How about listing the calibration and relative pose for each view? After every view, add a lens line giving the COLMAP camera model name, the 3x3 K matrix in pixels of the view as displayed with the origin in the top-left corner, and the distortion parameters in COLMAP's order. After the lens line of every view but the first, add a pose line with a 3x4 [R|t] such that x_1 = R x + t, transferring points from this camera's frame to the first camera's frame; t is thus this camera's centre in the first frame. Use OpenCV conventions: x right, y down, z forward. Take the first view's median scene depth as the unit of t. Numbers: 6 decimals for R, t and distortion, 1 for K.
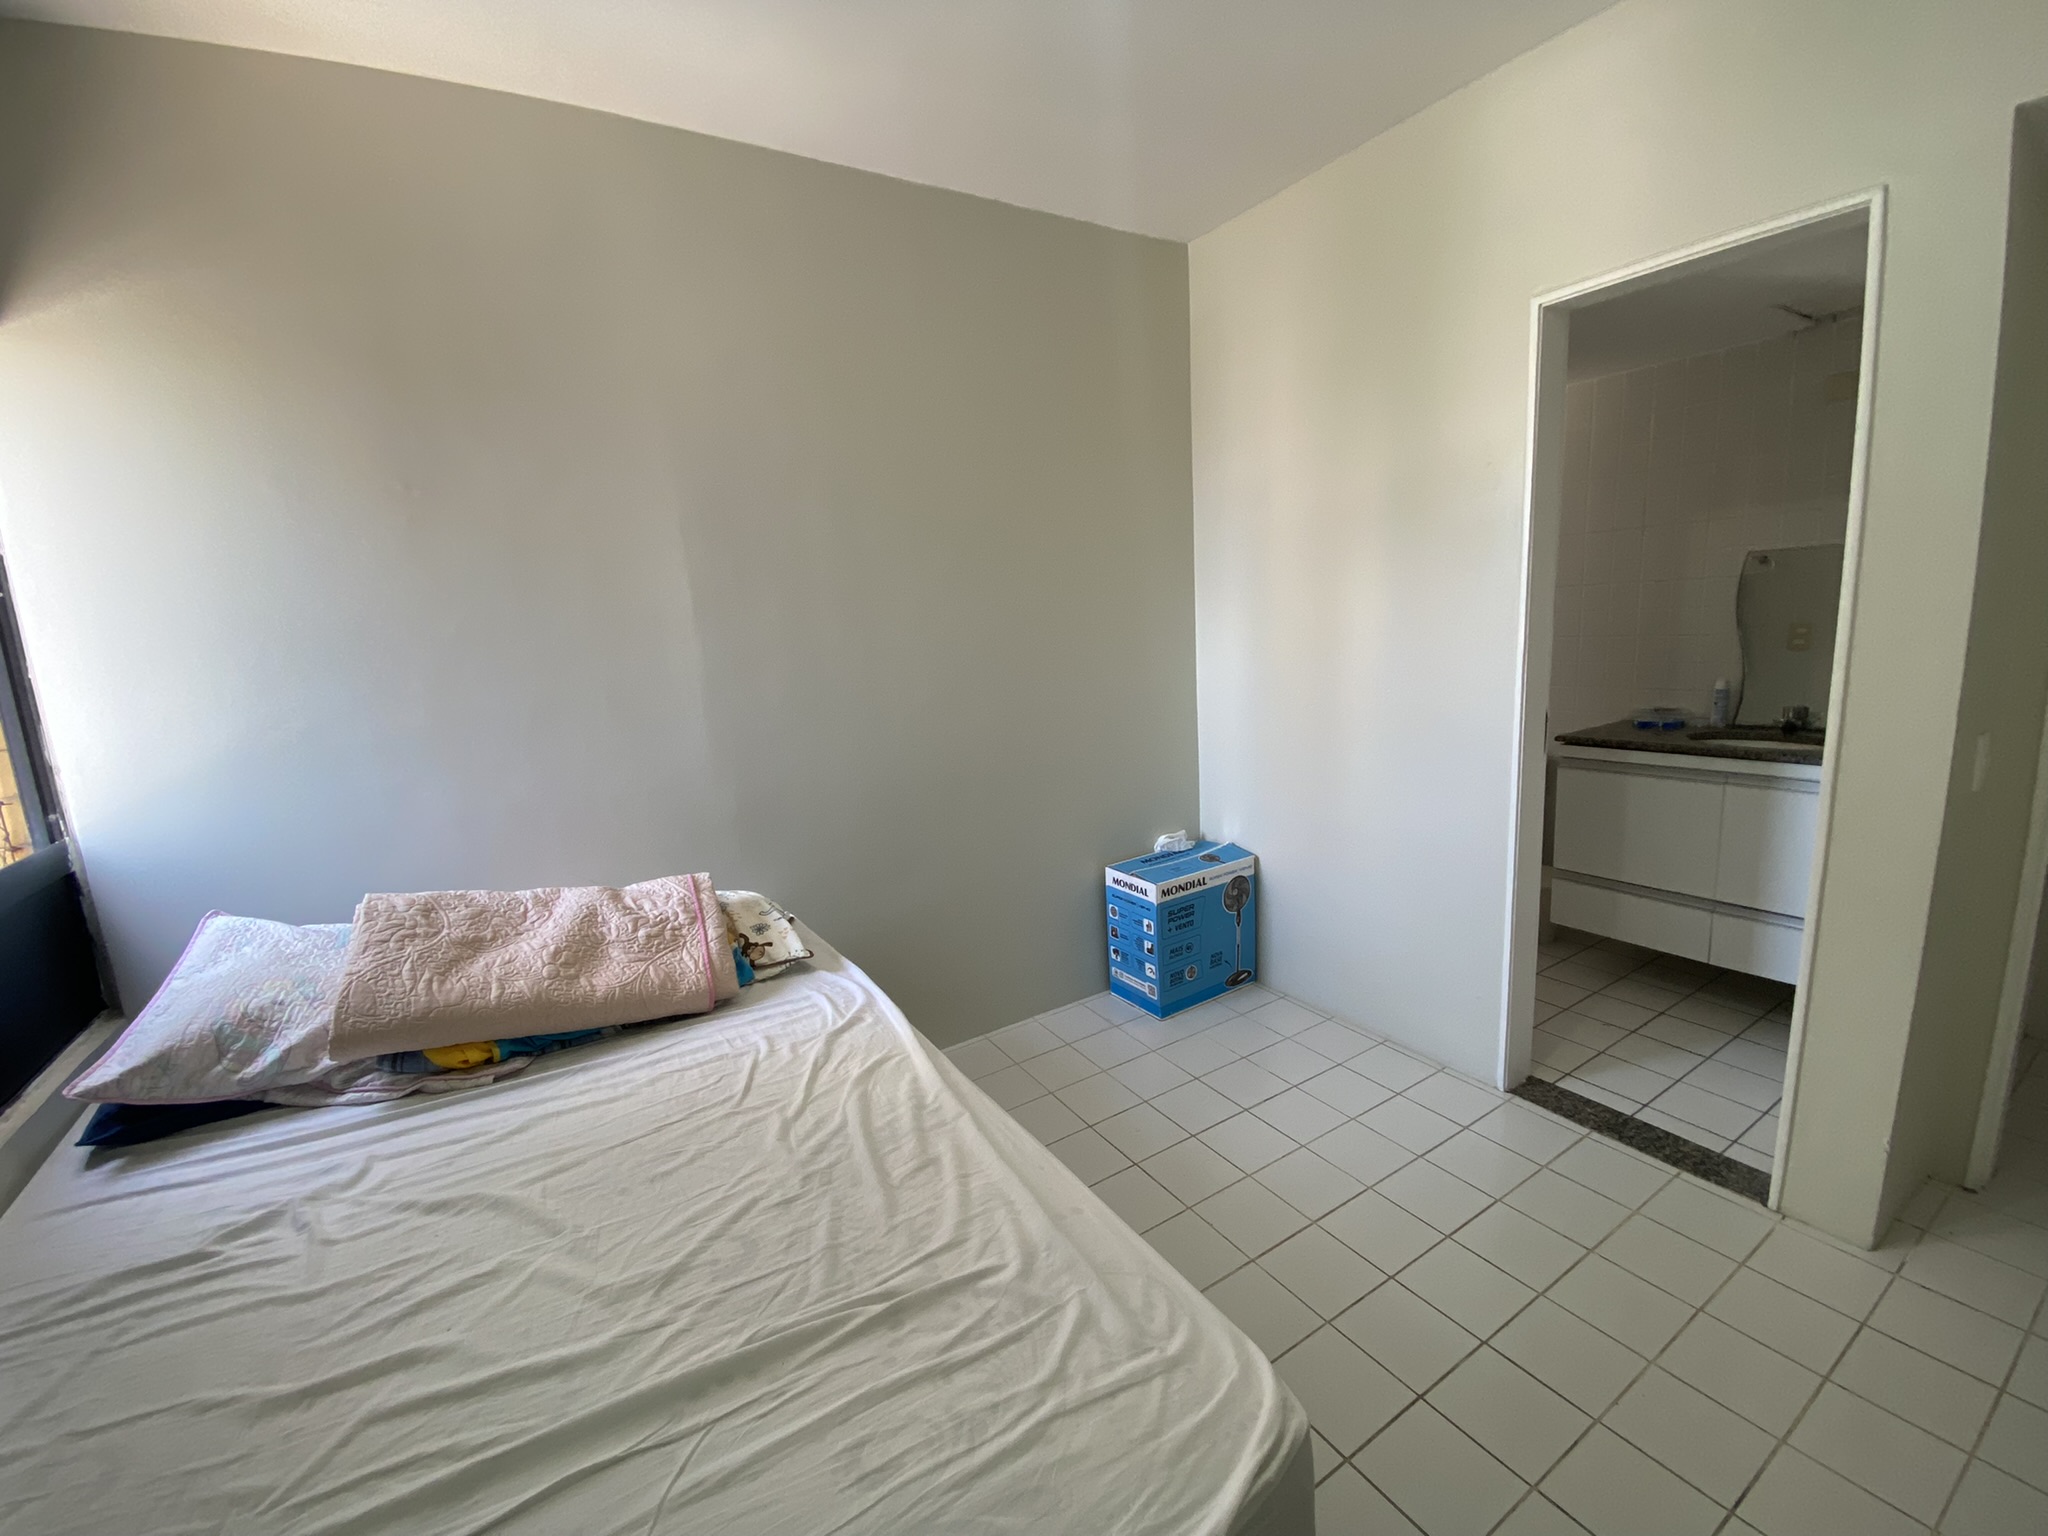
lens RADIAL K [[841.0, 0, 1016.5], [0, 841.0, 777.1], [0, 0, 1]] dist [-0.004491, -0.009596]
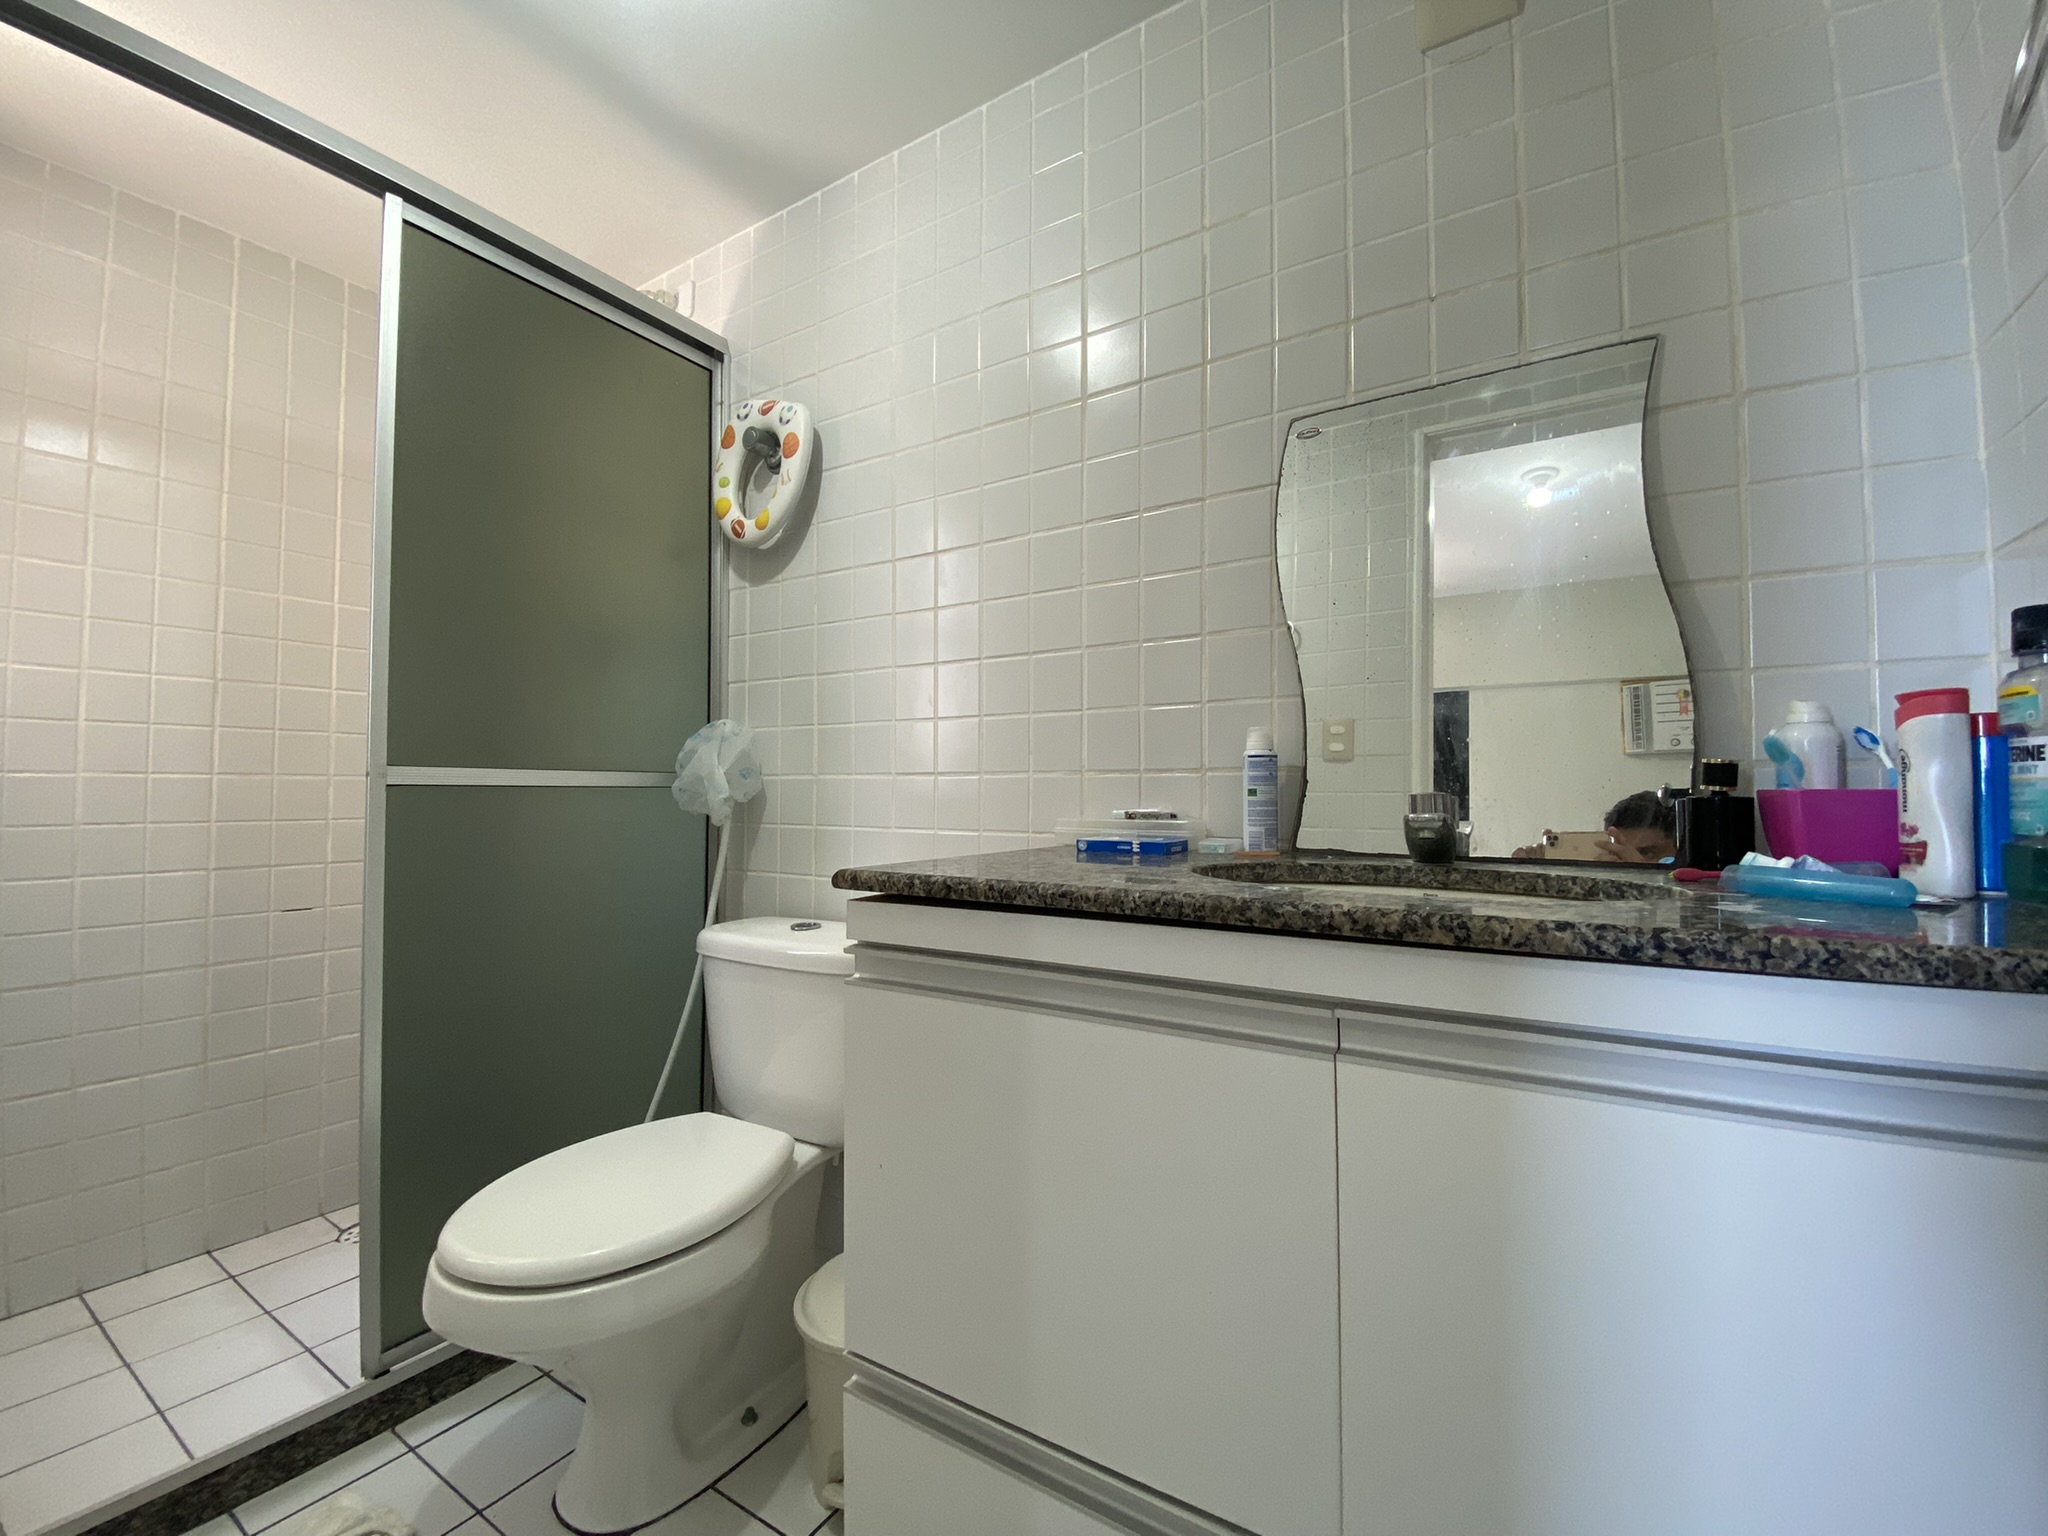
lens RADIAL K [[841.0, 0, 1017.2], [0, 841.0, 766.6], [0, 0, 1]] dist [-0.004491, -0.009596]
pose [[0.891690, 0.073184, 0.446692, 0.565979], [0.025434, 0.977183, -0.210869, -0.020142], [-0.451932, 0.199391, 0.869483, 0.706680]]
